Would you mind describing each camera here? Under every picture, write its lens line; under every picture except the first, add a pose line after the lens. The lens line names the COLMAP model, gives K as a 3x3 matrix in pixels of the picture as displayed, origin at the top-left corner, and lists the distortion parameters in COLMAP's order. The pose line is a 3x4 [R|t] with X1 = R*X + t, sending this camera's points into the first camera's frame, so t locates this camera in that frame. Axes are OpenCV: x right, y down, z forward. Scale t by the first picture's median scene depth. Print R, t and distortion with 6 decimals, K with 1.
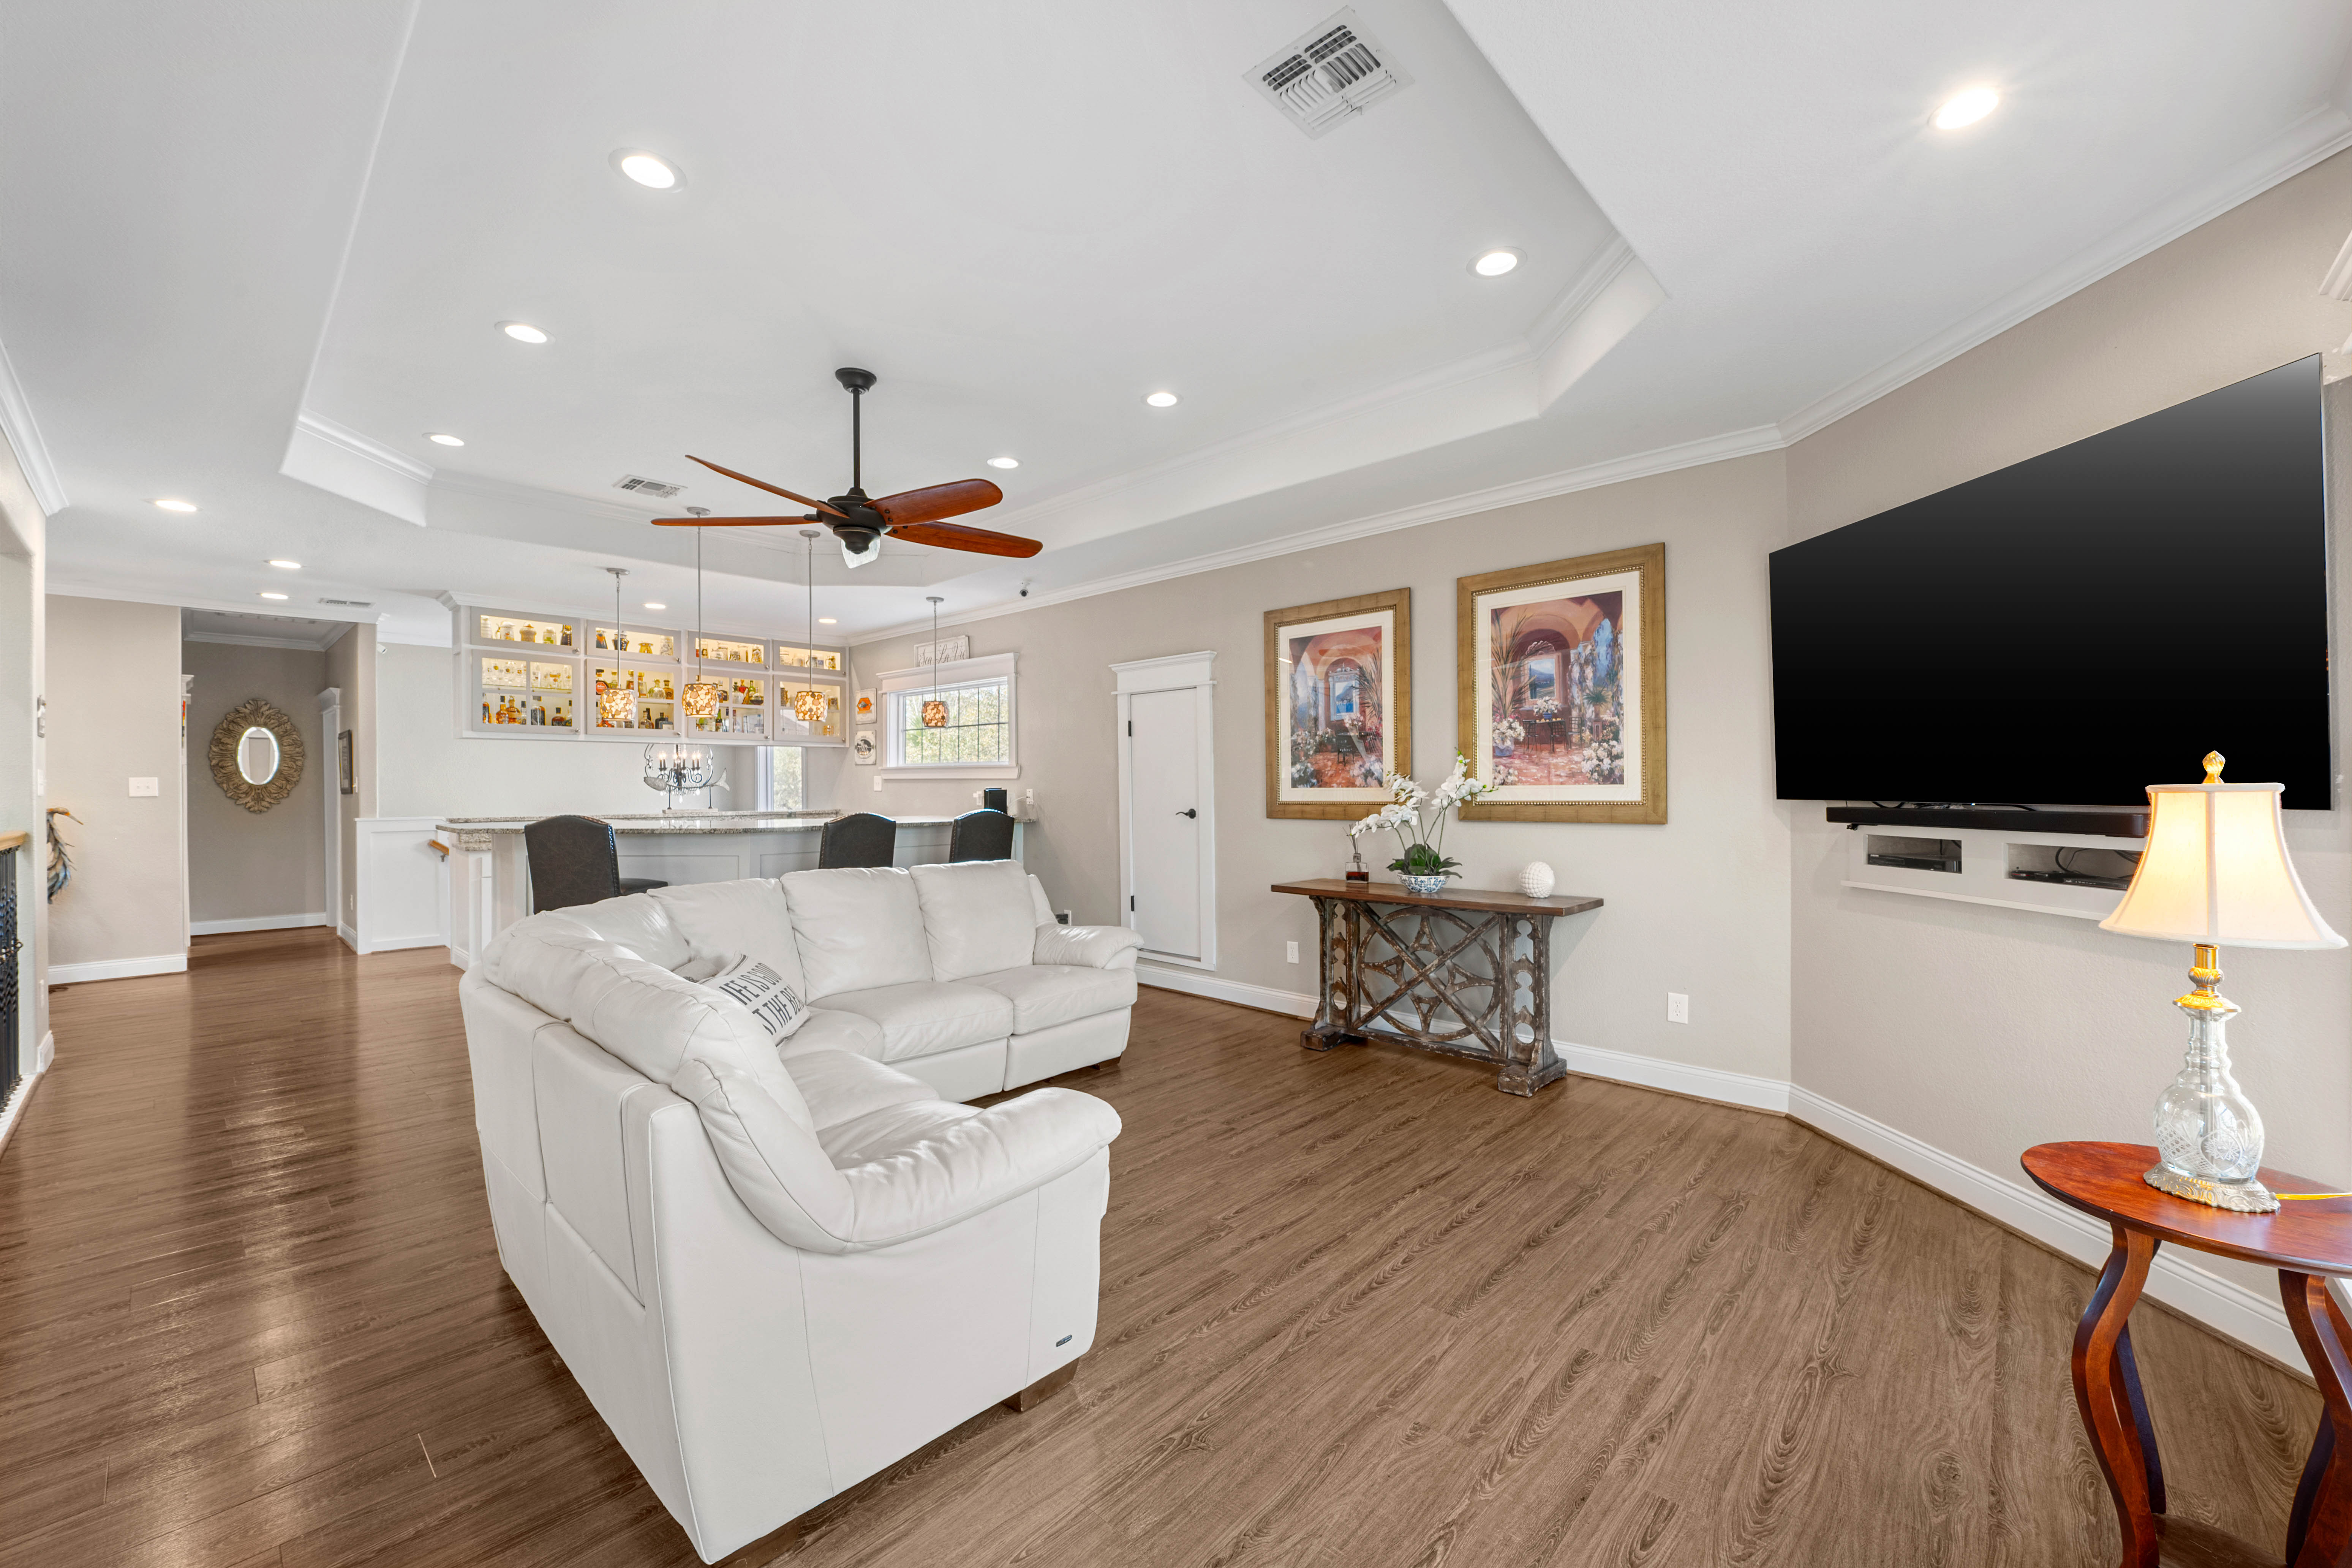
lens RADIAL K [[927.0, 0, 1191.2], [0, 927.0, 794.2], [0, 0, 1]] dist [-0.001718, -0.000042]
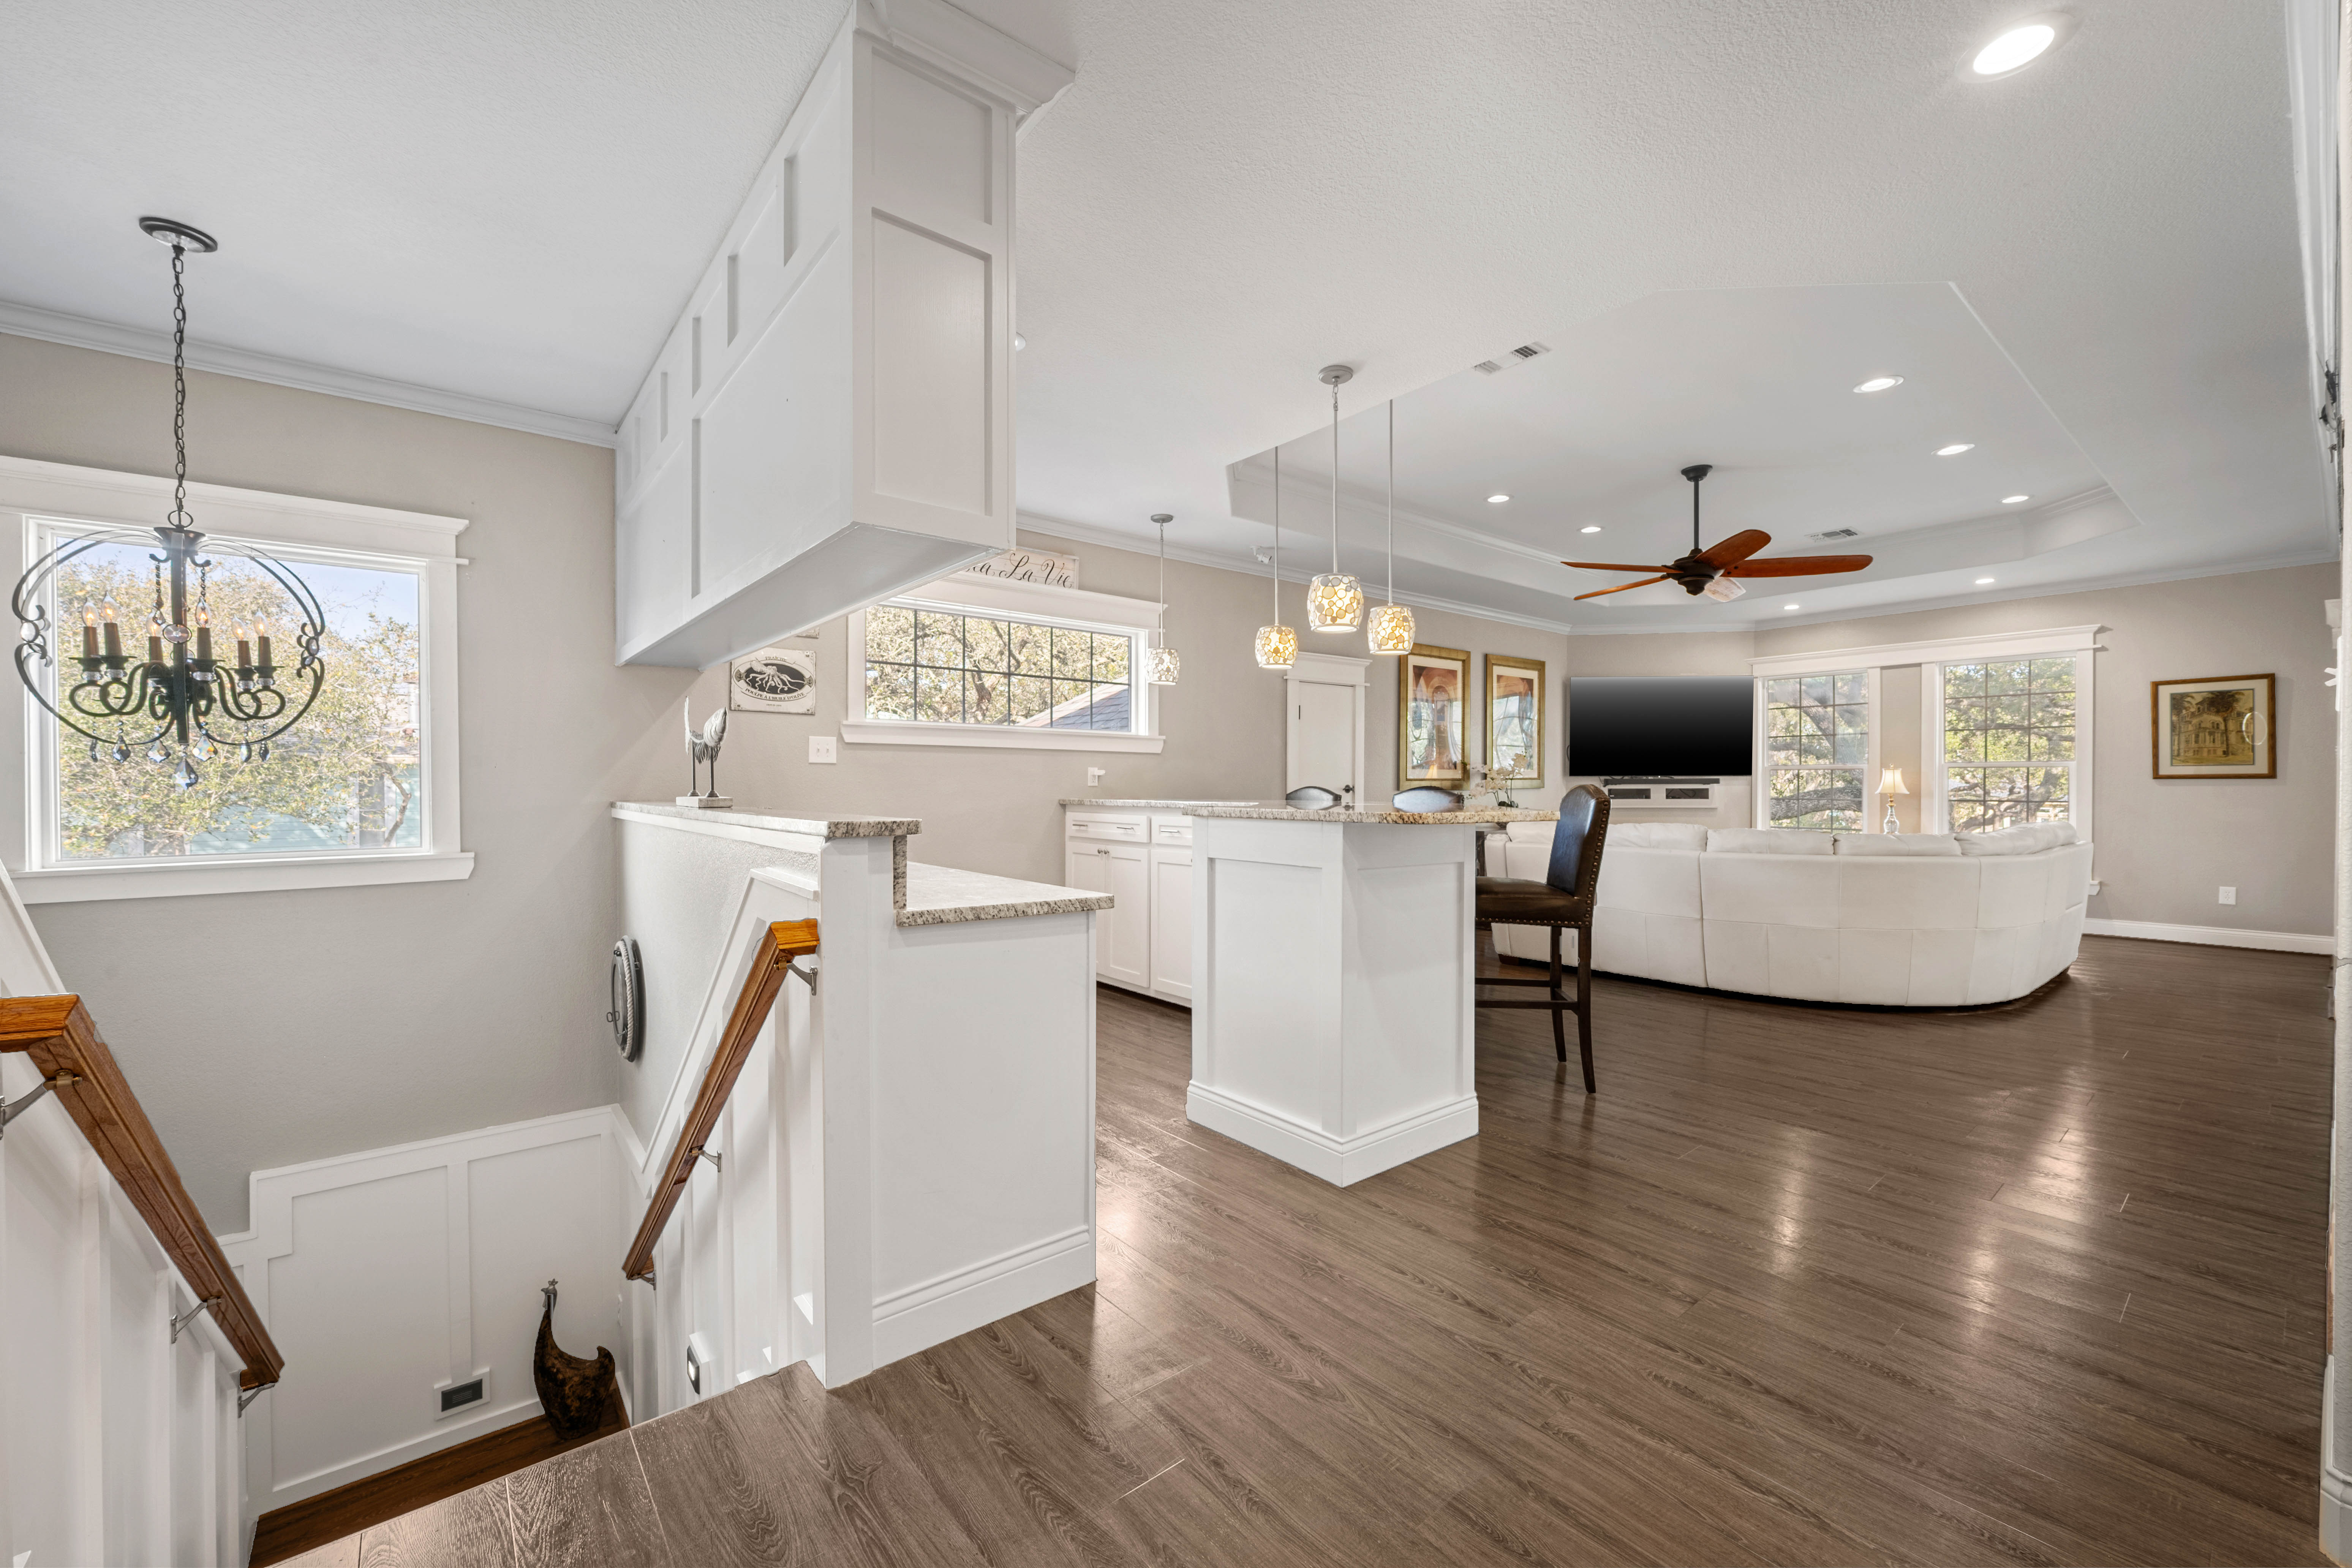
lens RADIAL K [[927.0, 0, 1183.4], [0, 927.0, 789.6], [0, 0, 1]] dist [-0.001718, -0.000042]
pose [[0.148031, -0.001511, 0.988982, -1.156112], [0.009128, 0.999958, 0.000162, 0.018421], [-0.988941, 0.009004, 0.148038, 0.966983]]
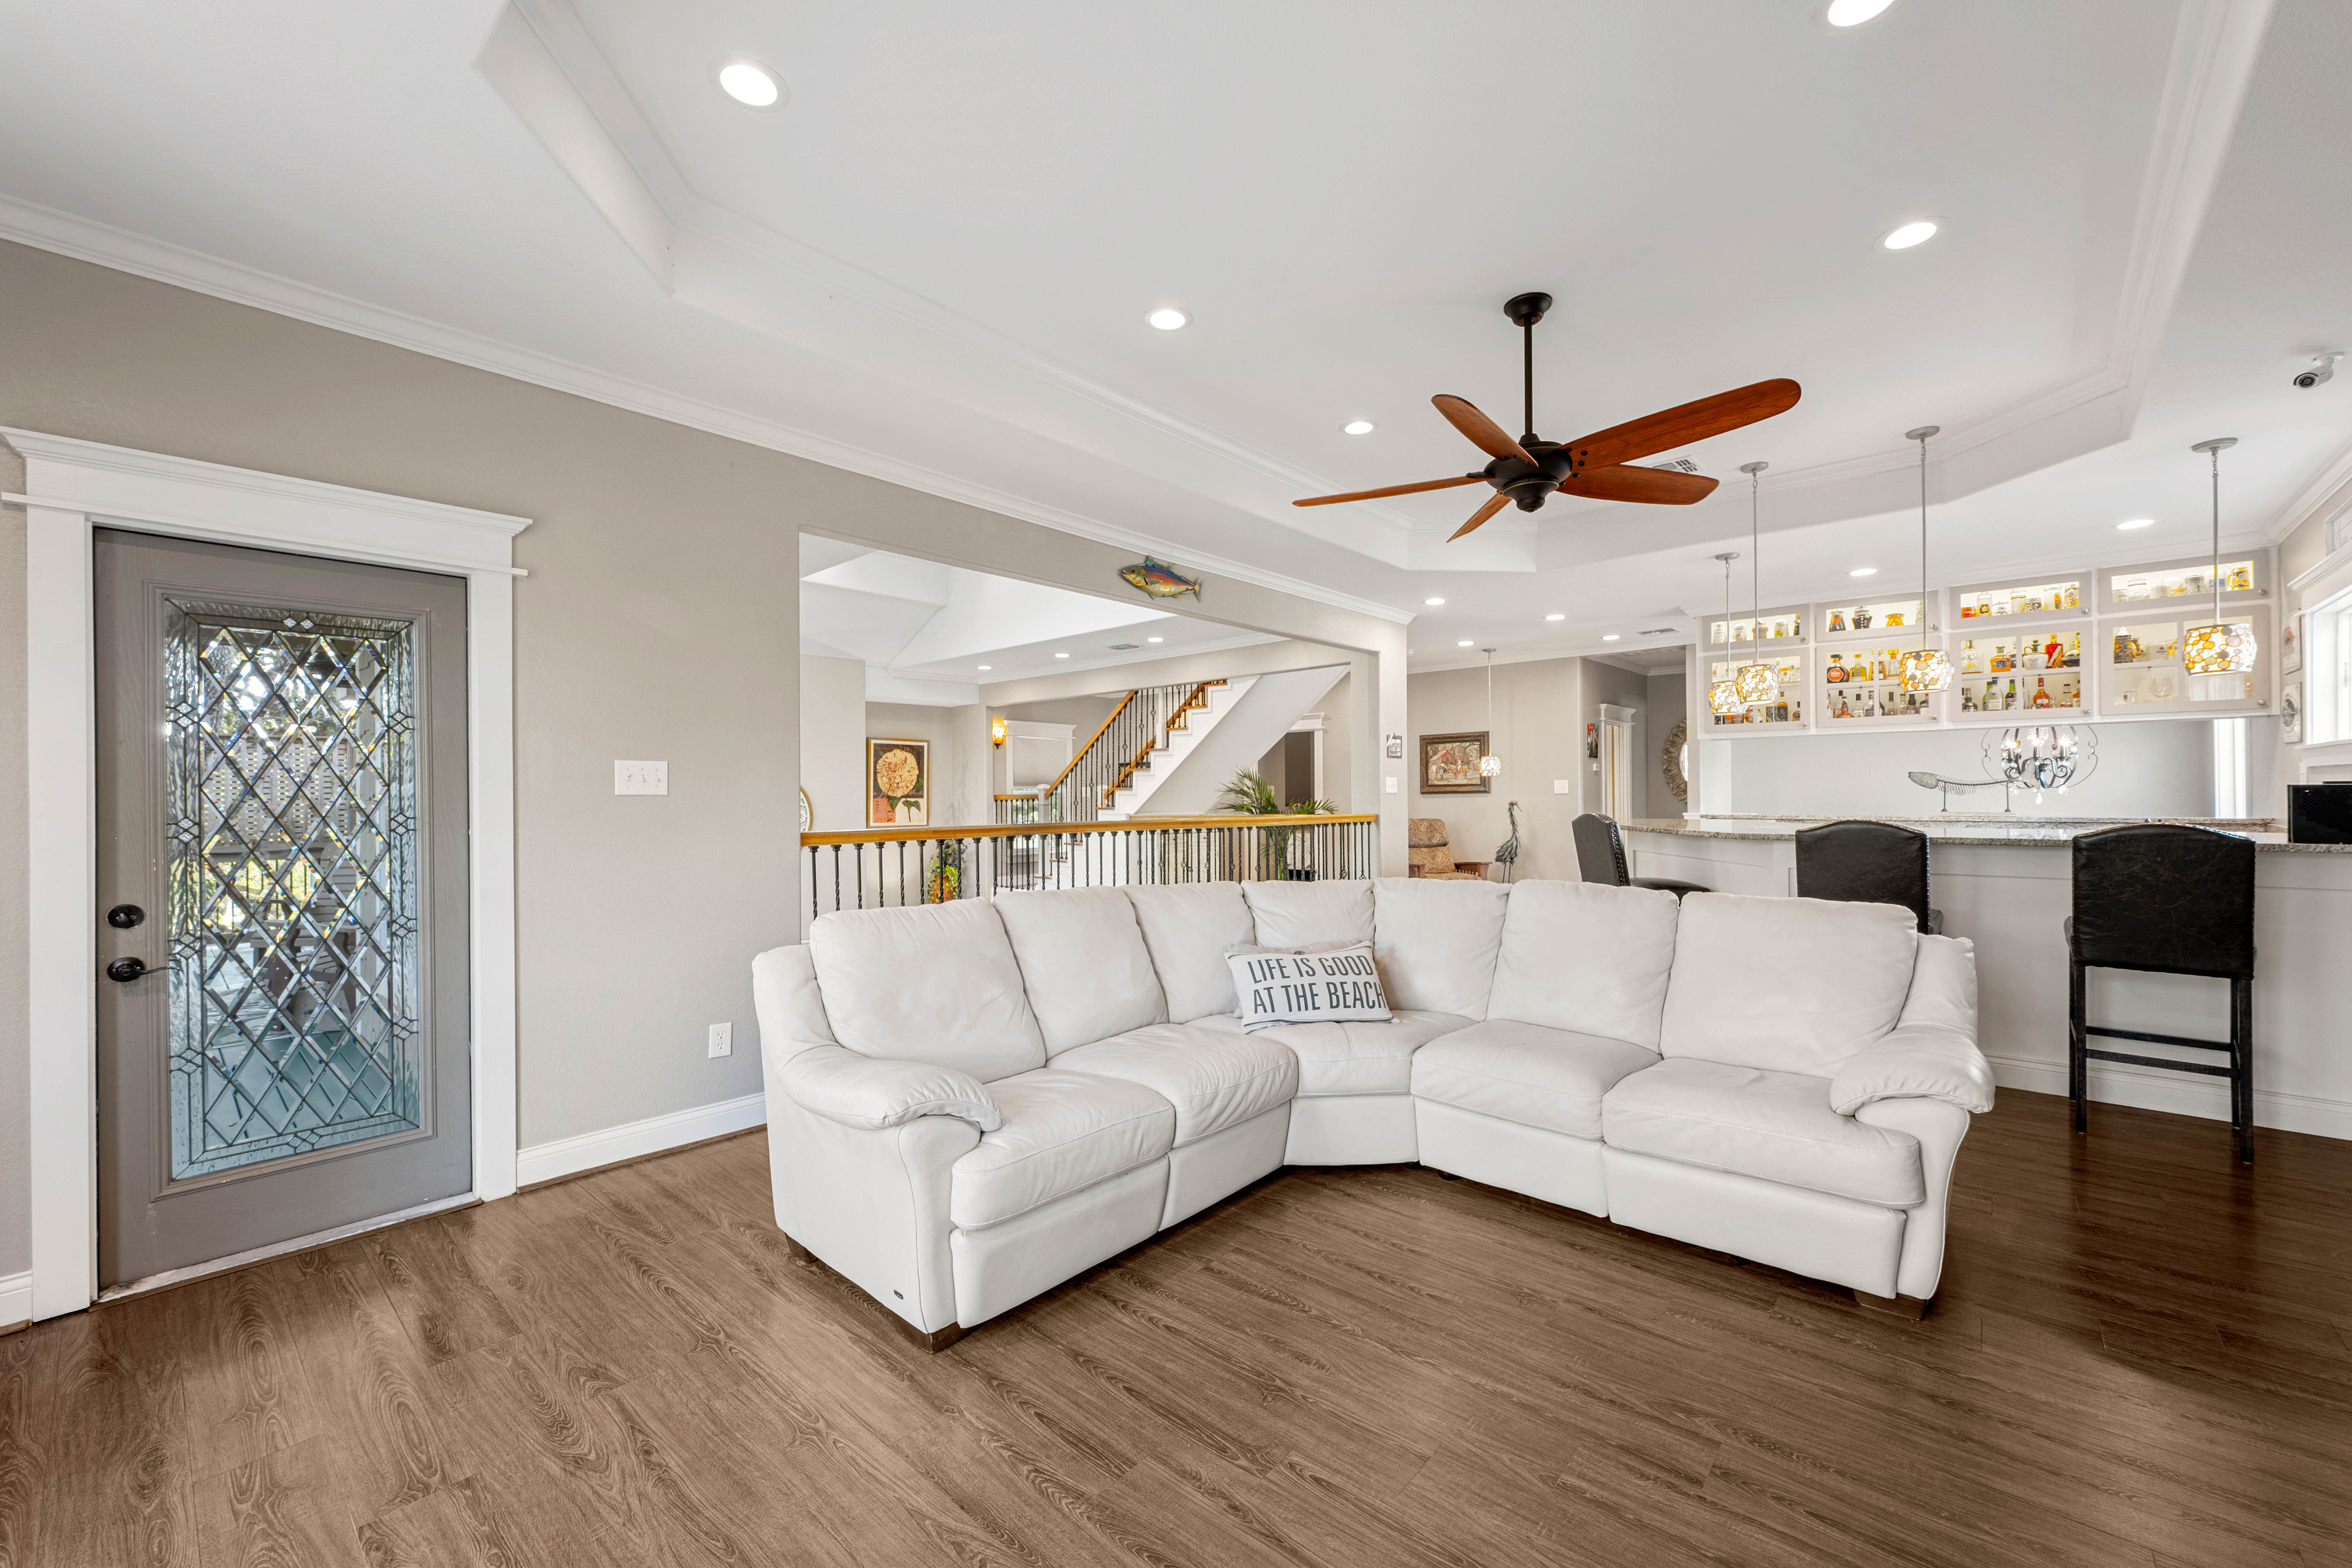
lens RADIAL K [[927.0, 0, 1185.5], [0, 927.0, 794.3], [0, 0, 1]] dist [-0.001718, -0.000042]
pose [[0.018293, 0.004338, -0.999823, 0.299188], [-0.002726, 0.999987, 0.004289, -0.000694], [0.999829, 0.002647, 0.018305, 0.412021]]
